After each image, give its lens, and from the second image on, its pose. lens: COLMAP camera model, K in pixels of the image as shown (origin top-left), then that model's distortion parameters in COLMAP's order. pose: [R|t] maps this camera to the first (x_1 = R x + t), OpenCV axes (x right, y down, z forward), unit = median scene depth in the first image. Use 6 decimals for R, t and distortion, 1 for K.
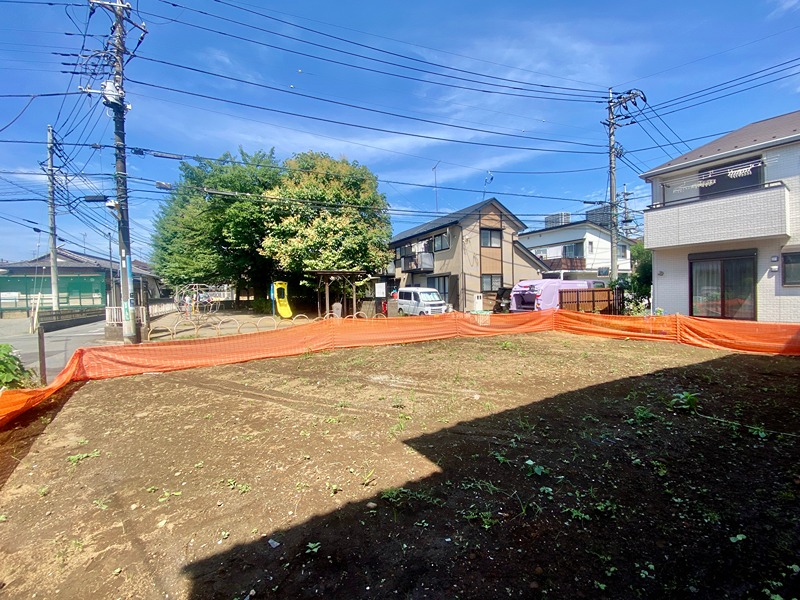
lens RADIAL K [[322.9, 0, 400.0], [0, 322.9, 300.0], [0, 0, 1]] dist [0.017374, -0.020629]
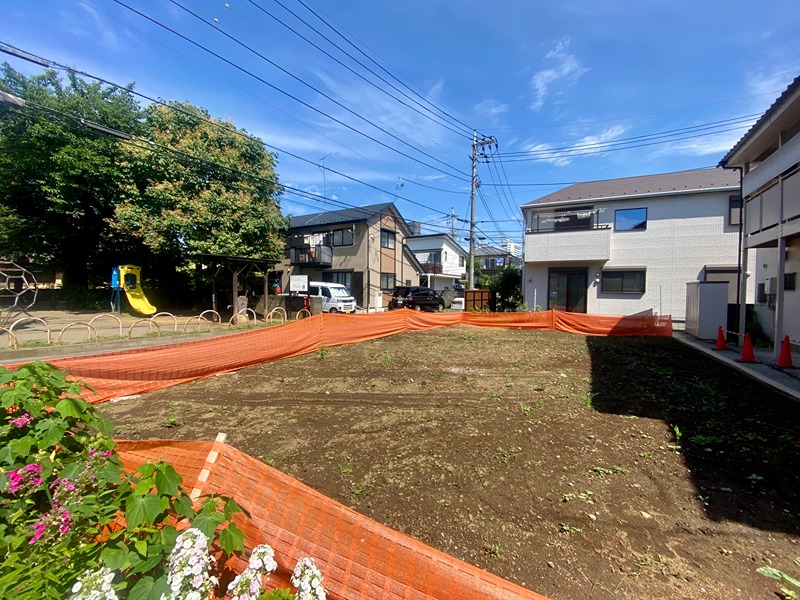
lens RADIAL K [[321.0, 0, 400.0], [0, 321.0, 300.0], [0, 0, 1]] dist [0.013945, -0.020671]
pose [[0.862448, 0.018875, 0.505793, -0.230965], [-0.022874, 0.999737, 0.001696, 0.006823], [-0.505628, -0.013032, 0.862653, 0.067193]]
